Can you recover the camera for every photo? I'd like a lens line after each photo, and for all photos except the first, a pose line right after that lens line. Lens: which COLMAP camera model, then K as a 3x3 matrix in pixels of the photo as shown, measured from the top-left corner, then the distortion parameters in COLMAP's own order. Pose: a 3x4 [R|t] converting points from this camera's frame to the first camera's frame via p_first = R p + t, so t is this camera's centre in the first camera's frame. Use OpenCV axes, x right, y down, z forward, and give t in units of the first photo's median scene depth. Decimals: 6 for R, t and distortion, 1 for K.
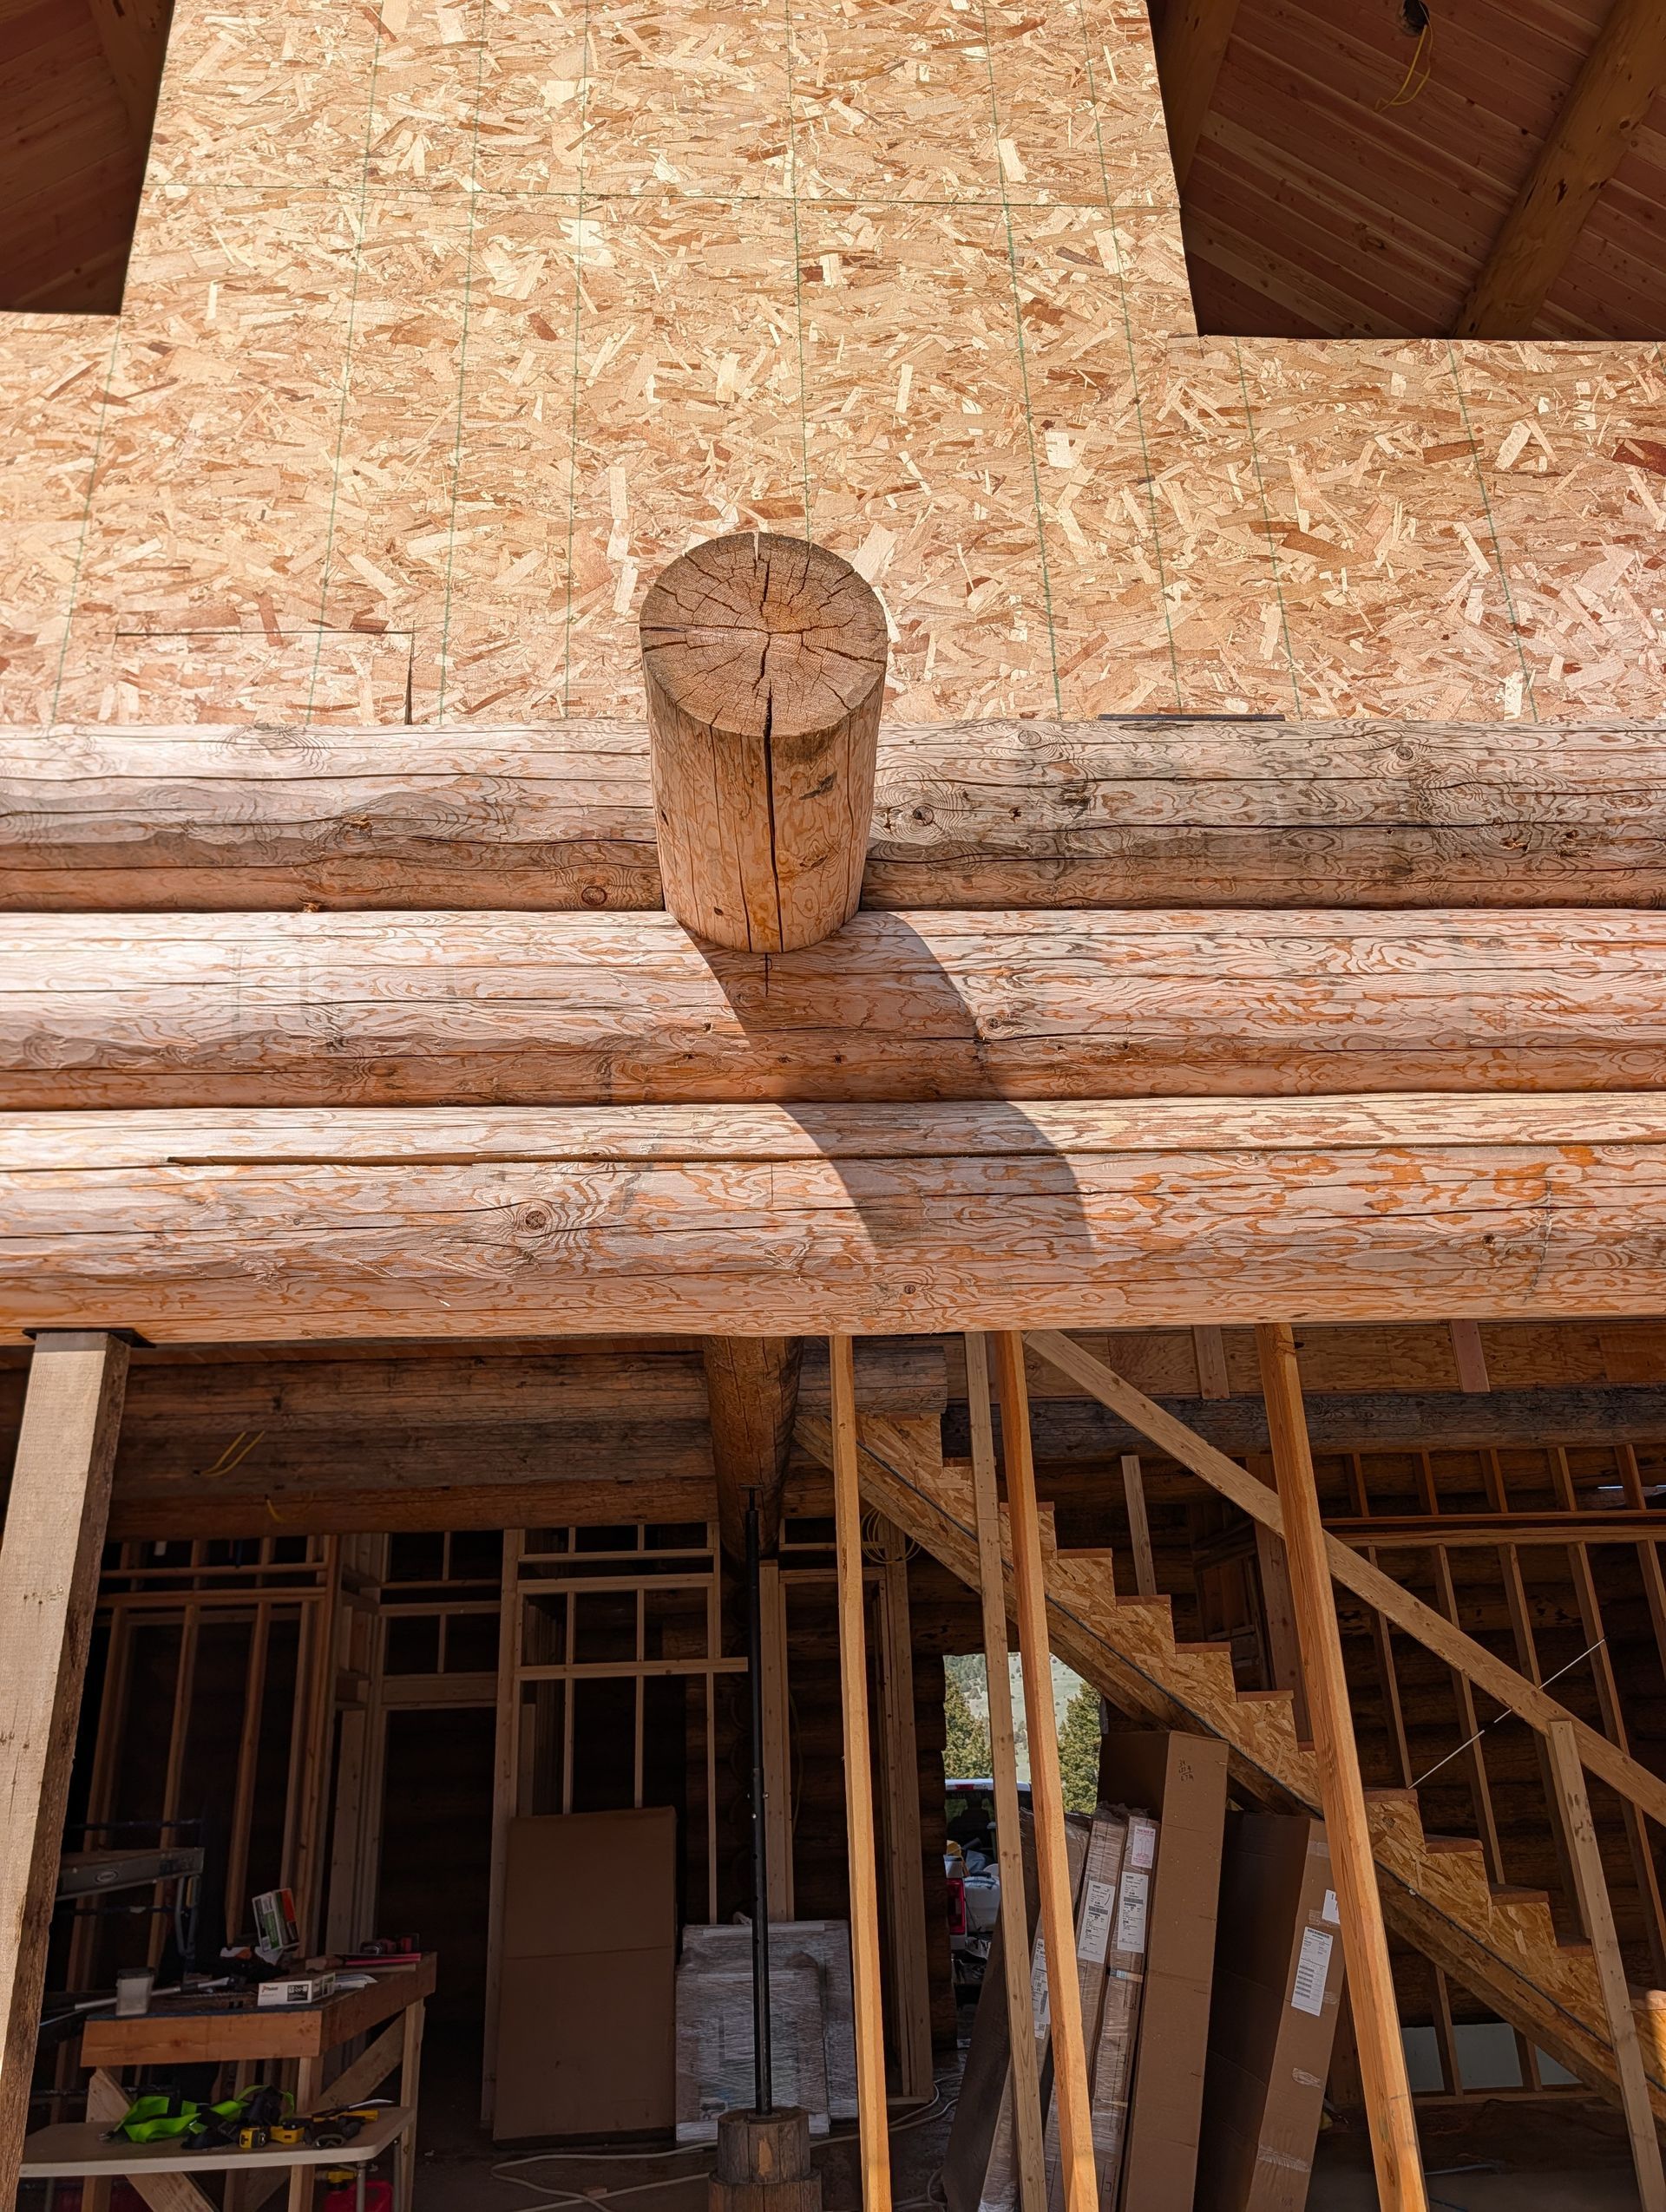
lens RADIAL K [[1607.9, 0, 806.6], [0, 1607.9, 1104.6], [0, 0, 1]] dist [0.022862, -0.017677]
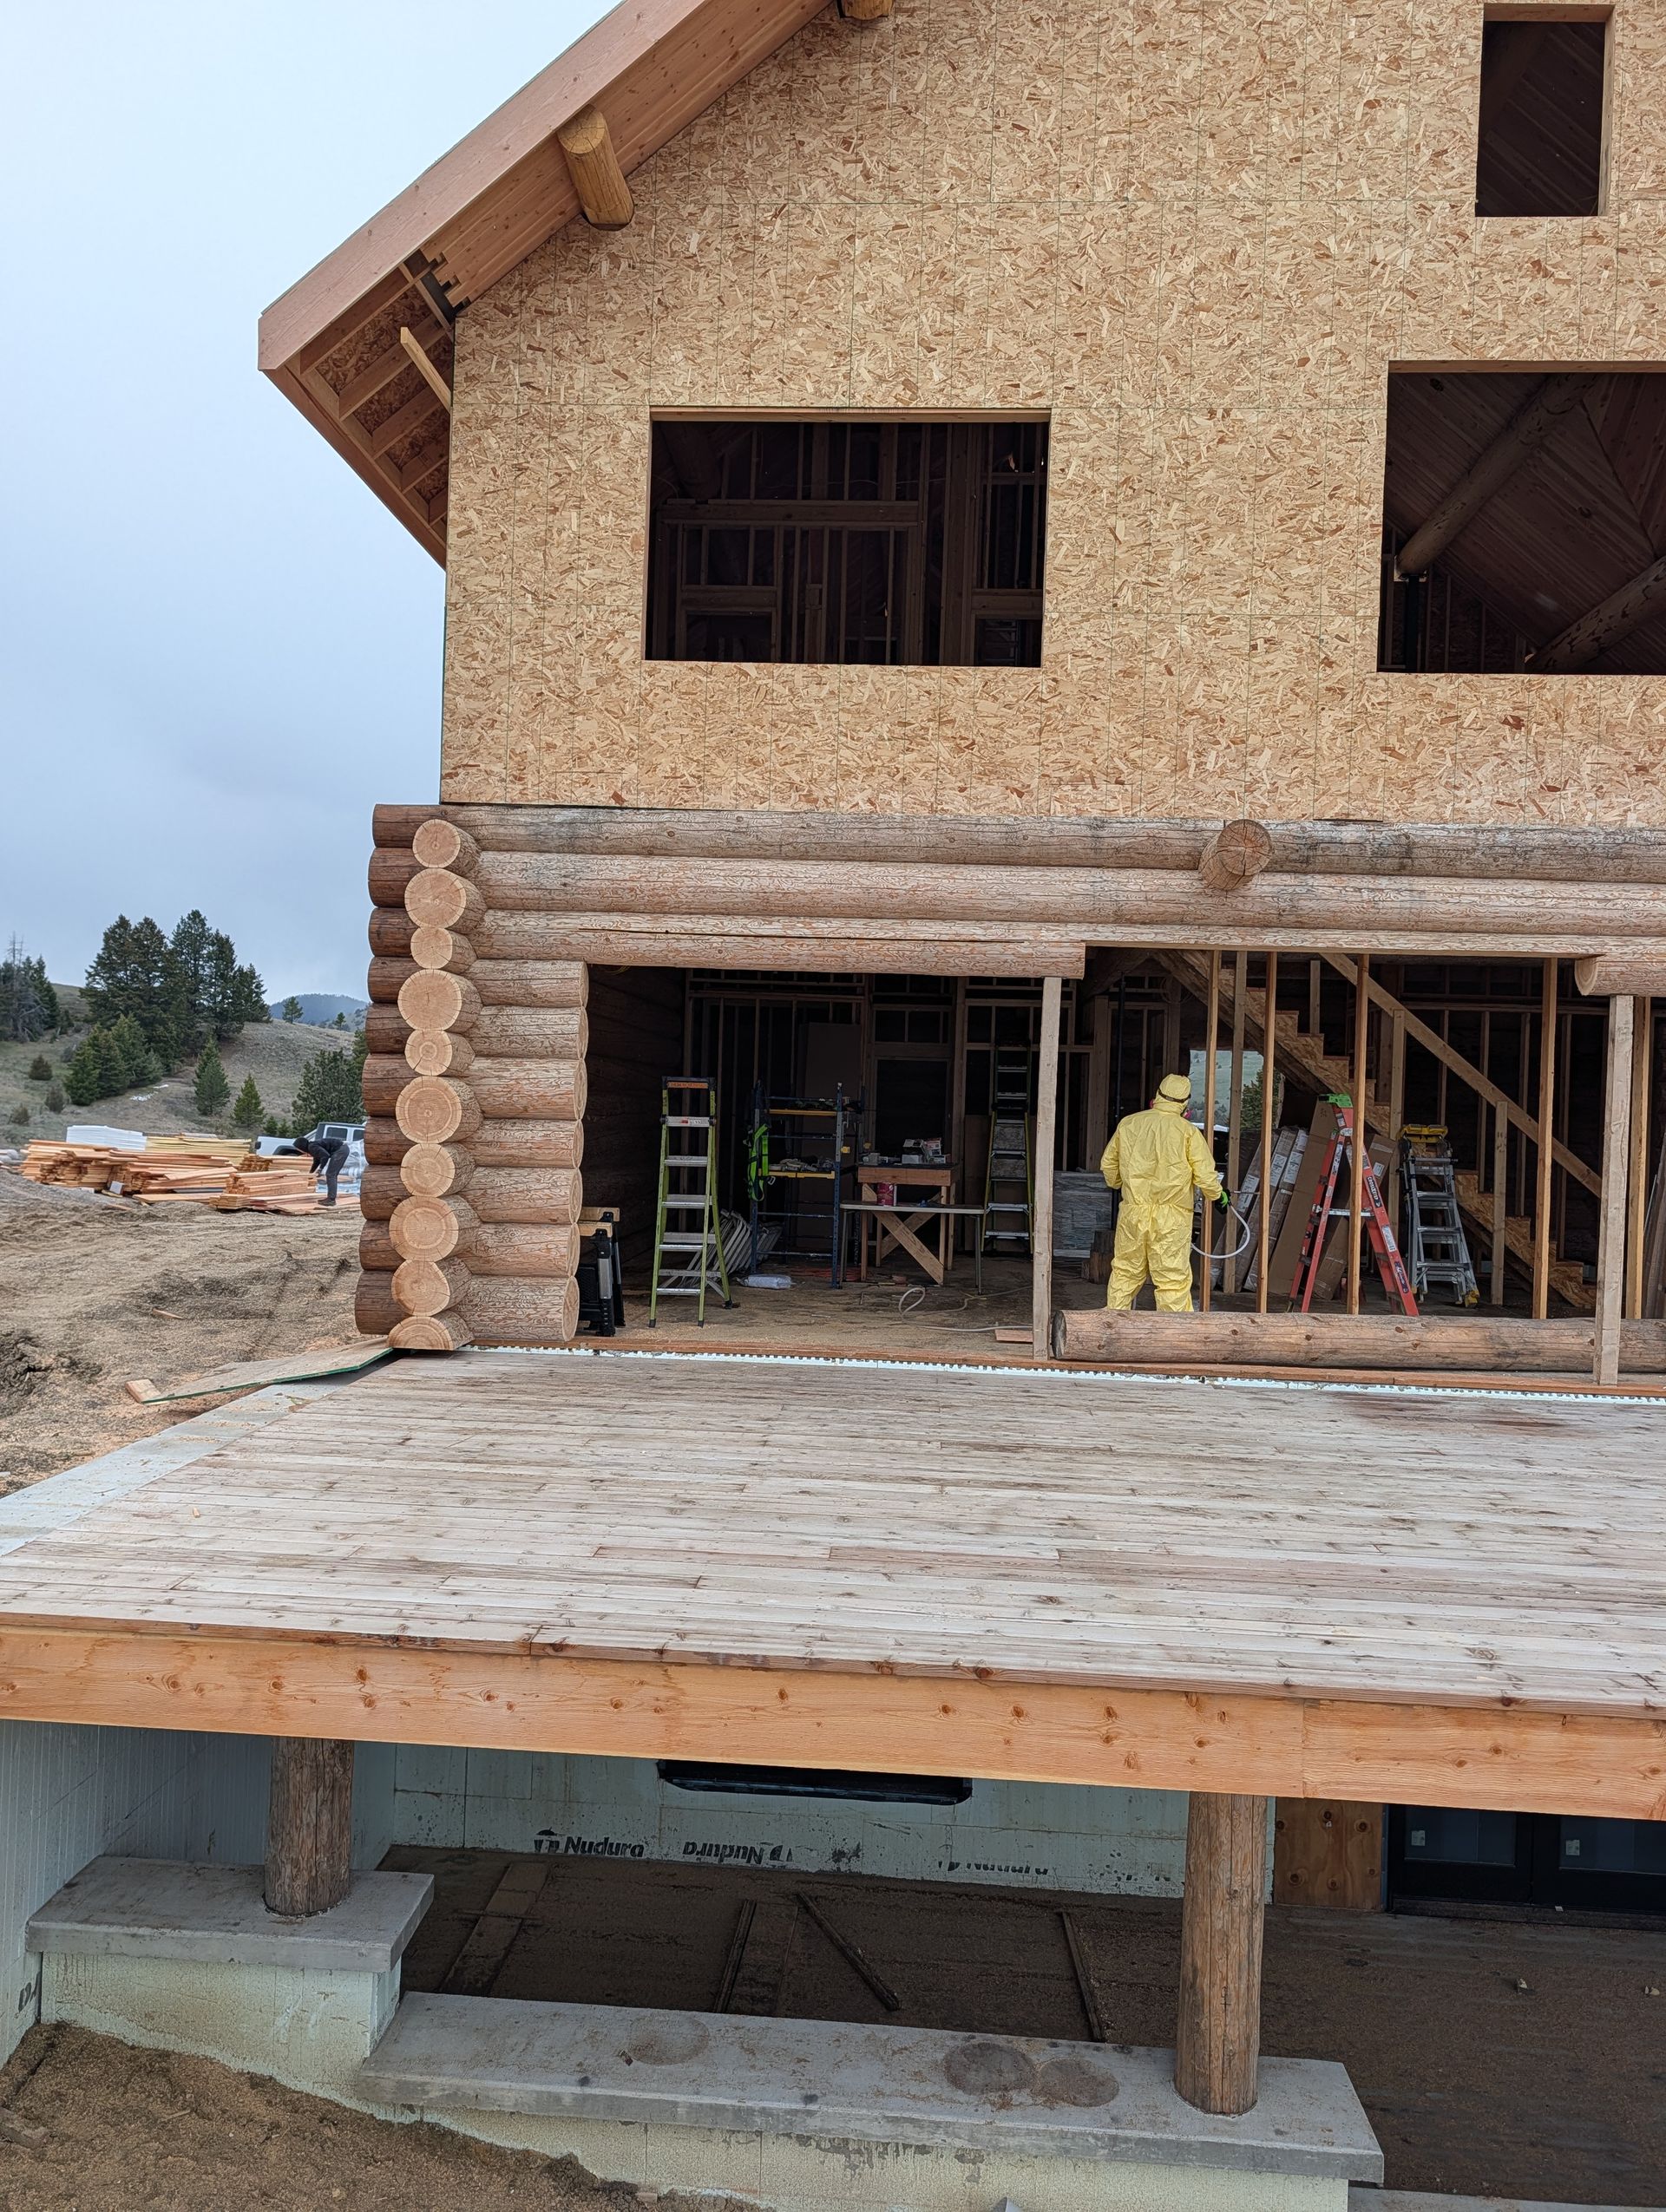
lens RADIAL K [[1557.8, 0, 837.0], [0, 1557.8, 1109.9], [0, 0, 1]] dist [0.011016, -0.015330]
pose [[0.992498, 0.067155, -0.102171, -0.441720], [-0.024124, 0.926786, 0.374814, -0.812893], [0.119861, -0.369537, 0.921453, -2.287538]]
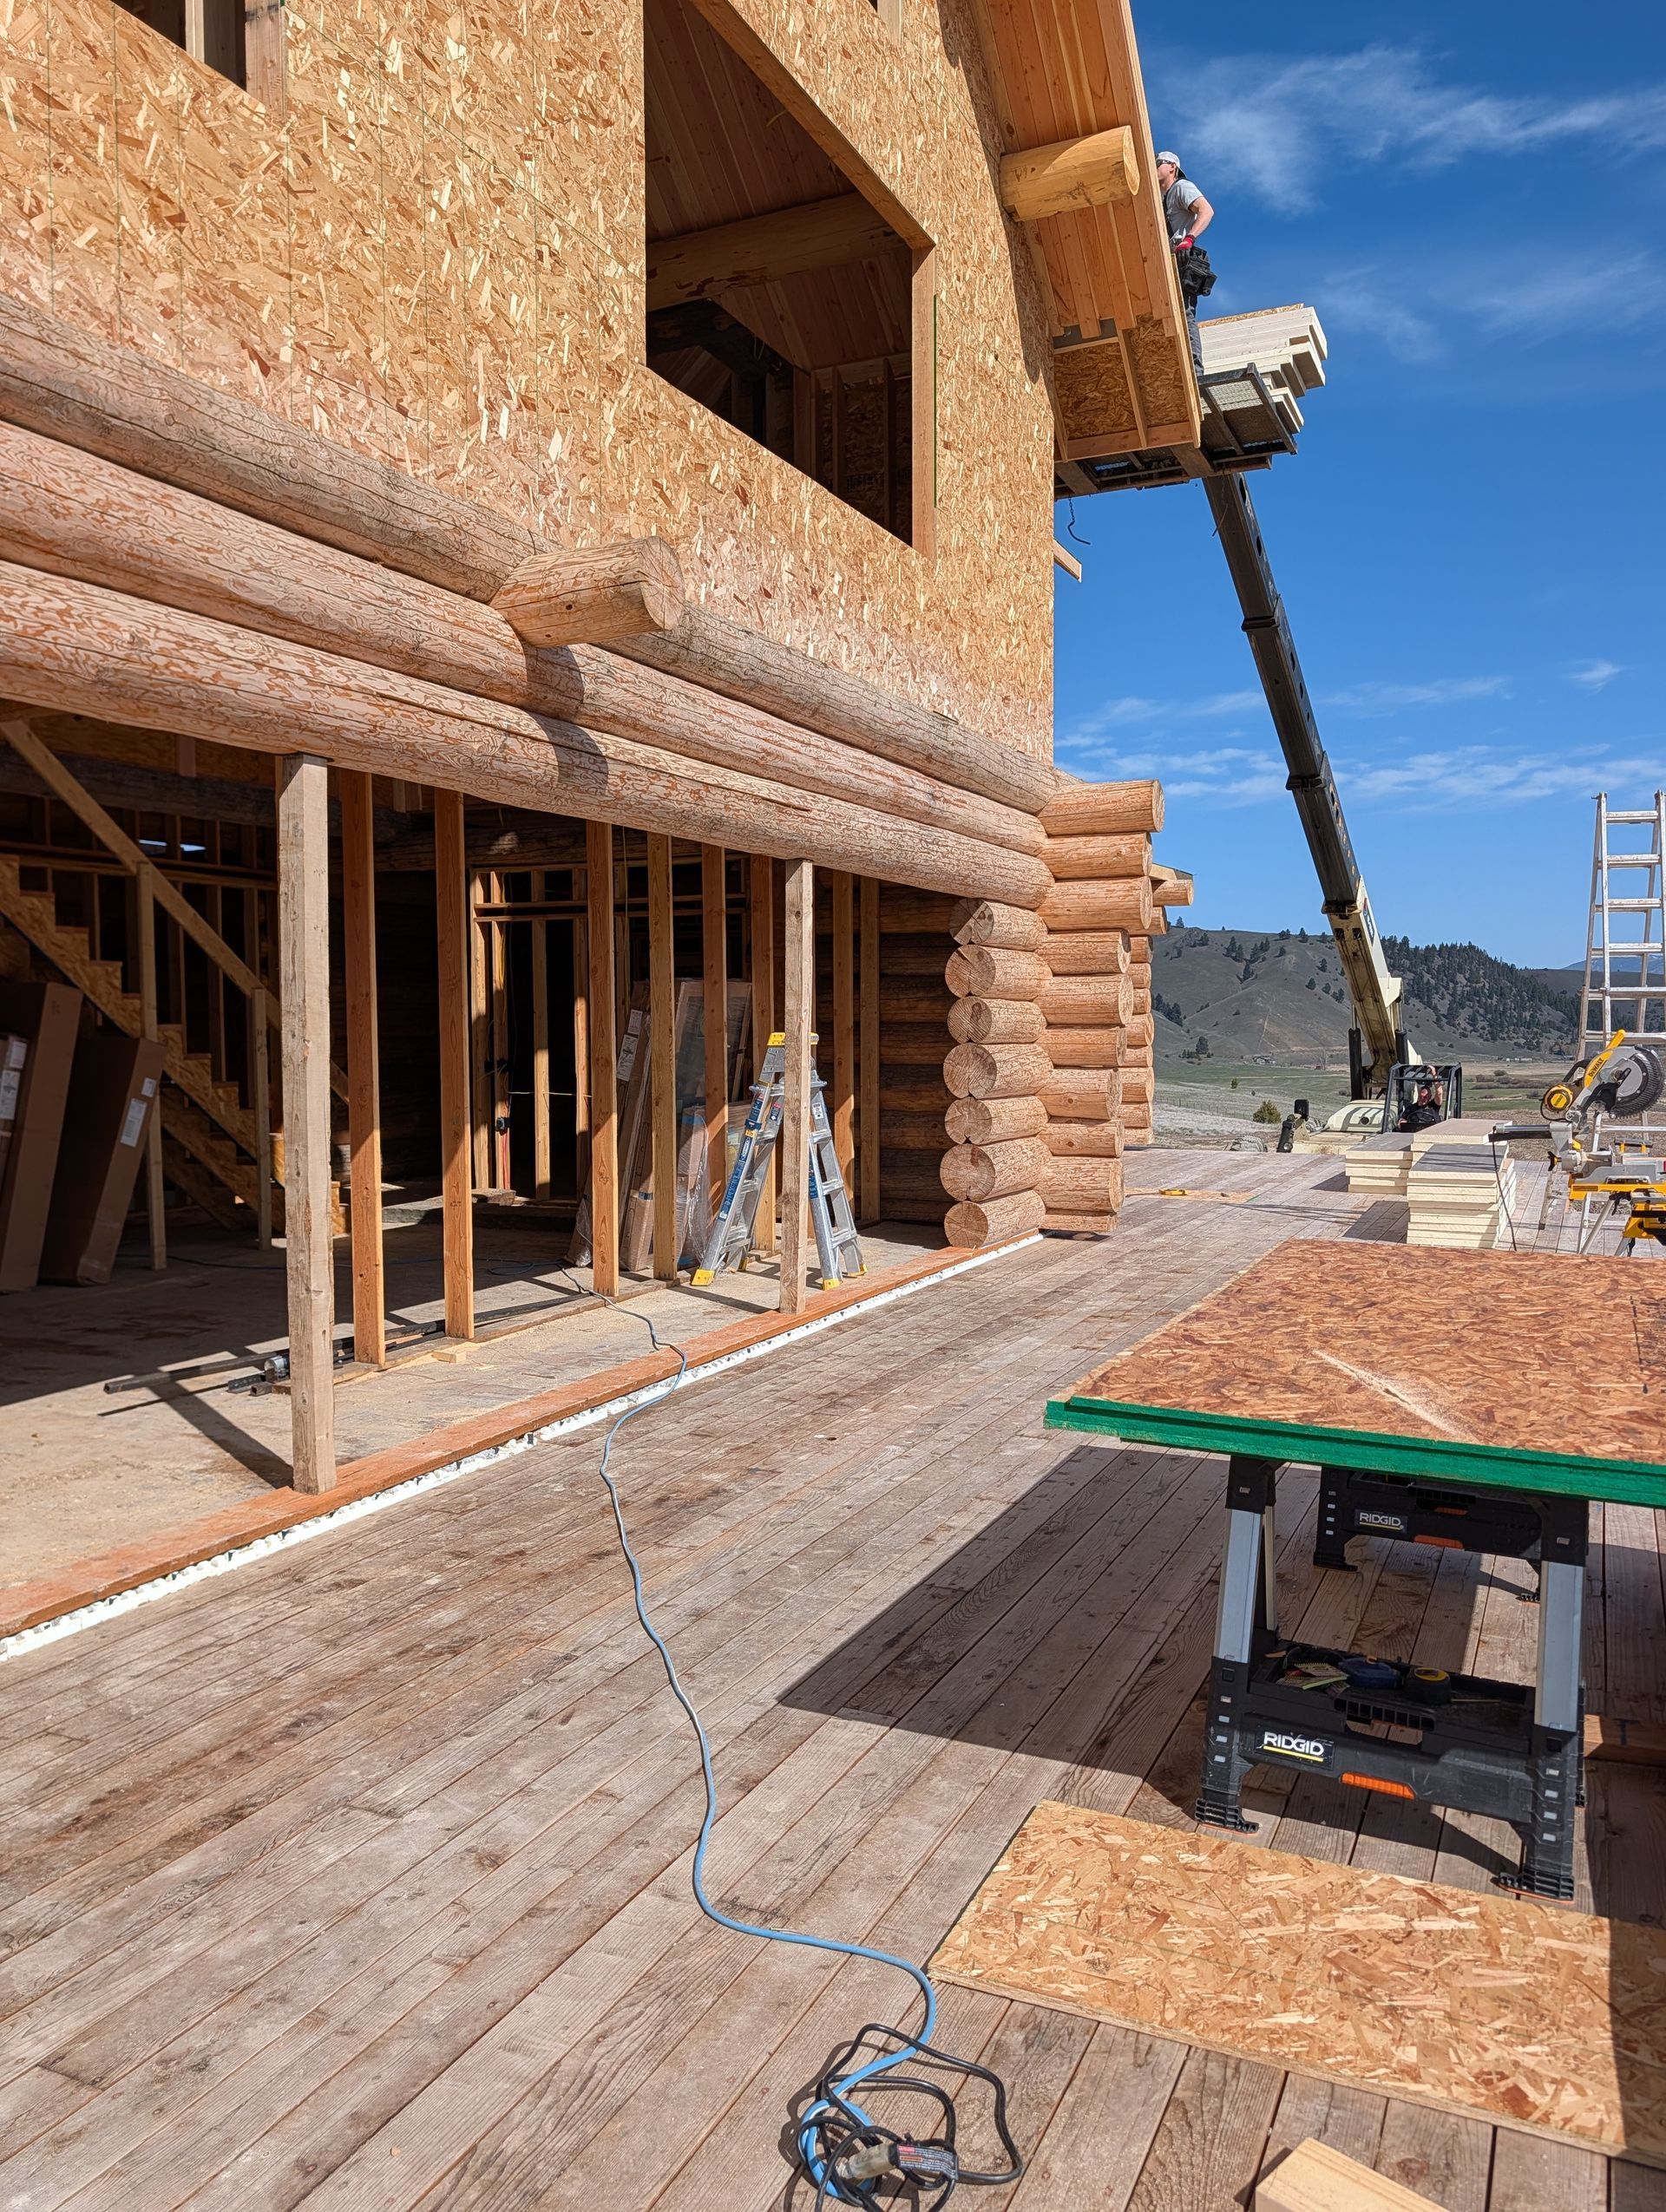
lens RADIAL K [[1557.8, 0, 837.0], [0, 1557.8, 1109.9], [0, 0, 1]] dist [0.011016, -0.015330]
pose [[0.483484, -0.015472, 0.875217, -1.518550], [-0.337282, 0.919350, 0.202573, -0.067589], [-0.807765, -0.393136, 0.439272, -0.537726]]
